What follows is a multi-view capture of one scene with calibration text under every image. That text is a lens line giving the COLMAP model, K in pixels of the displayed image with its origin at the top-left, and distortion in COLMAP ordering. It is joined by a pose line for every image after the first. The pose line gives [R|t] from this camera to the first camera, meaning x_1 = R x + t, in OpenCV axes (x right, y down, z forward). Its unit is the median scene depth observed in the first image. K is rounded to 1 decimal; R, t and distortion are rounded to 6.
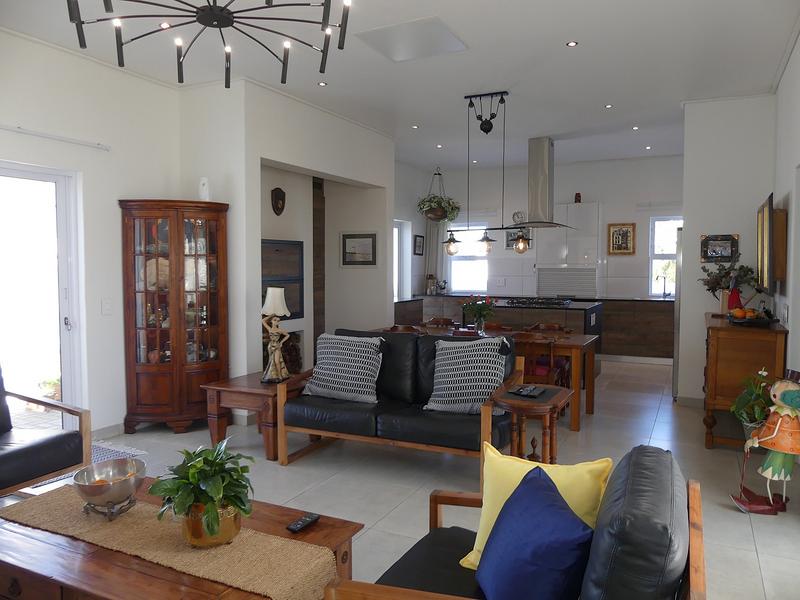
lens RADIAL K [[601.9, 0, 391.2], [0, 601.9, 305.8], [0, 0, 1]] dist [-0.023793, 0.021208]
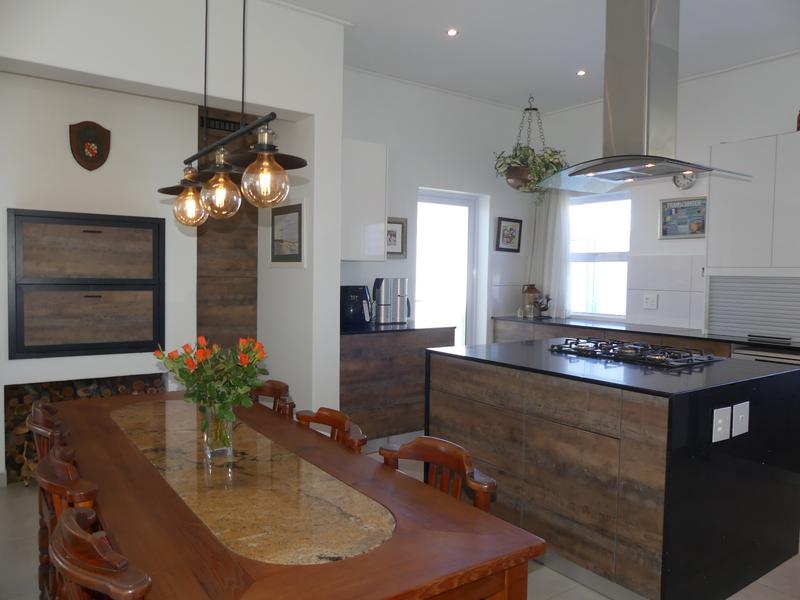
lens RADIAL K [[601.9, 0, 394.7], [0, 601.9, 300.8], [0, 0, 1]] dist [-0.023793, 0.021208]
pose [[0.886105, 0.037040, -0.462002, 0.251502], [-0.048671, 0.998727, -0.013279, -0.024962], [0.460922, 0.034253, 0.886780, 0.475983]]
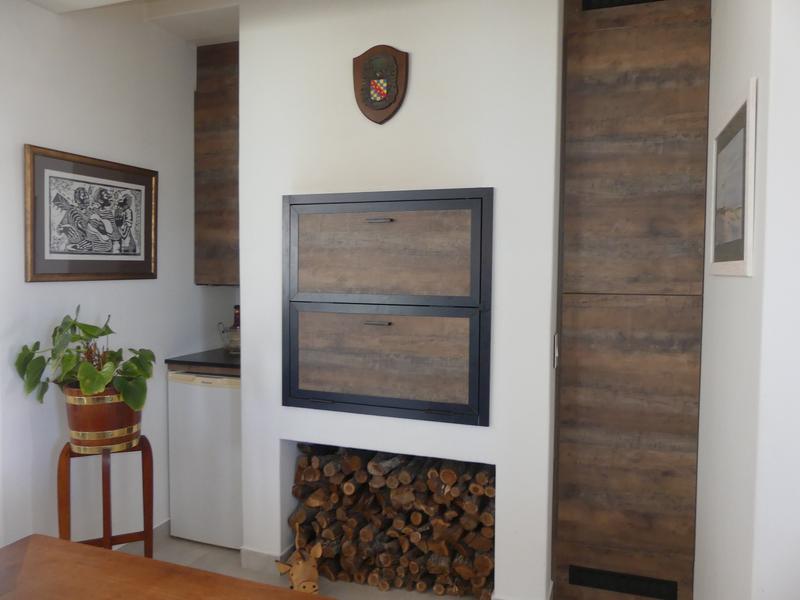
lens RADIAL K [[601.9, 0, 403.9], [0, 601.9, 299.9], [0, 0, 1]] dist [-0.023793, 0.021208]
pose [[0.127008, 0.049553, -0.990663, 0.131415], [-0.075232, 0.996356, 0.040192, -0.045485], [0.989045, 0.069425, 0.130273, 0.731665]]
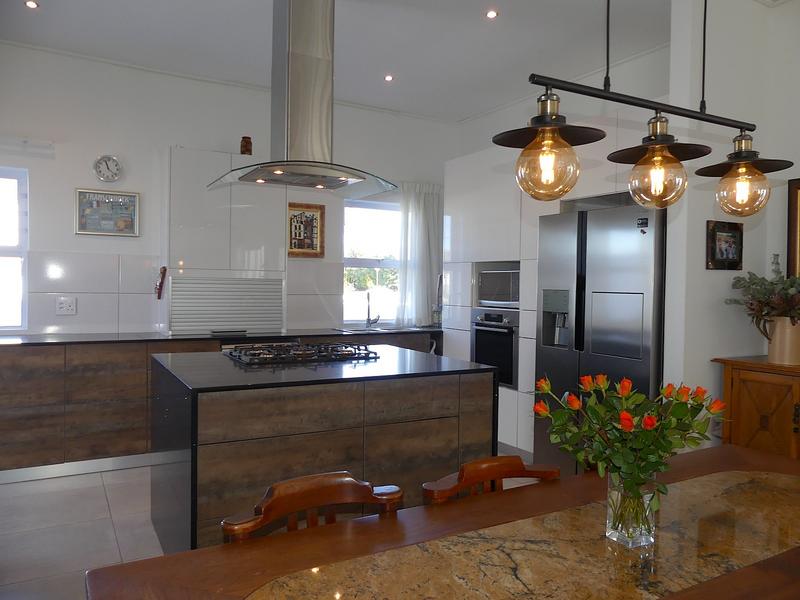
lens RADIAL K [[601.9, 0, 401.4], [0, 601.9, 302.3], [0, 0, 1]] dist [-0.023793, 0.021208]
pose [[0.544459, -0.014850, 0.838656, -0.062607], [0.041857, 0.999079, -0.009482, -0.030981], [-0.837743, 0.040266, 0.544579, 0.605838]]
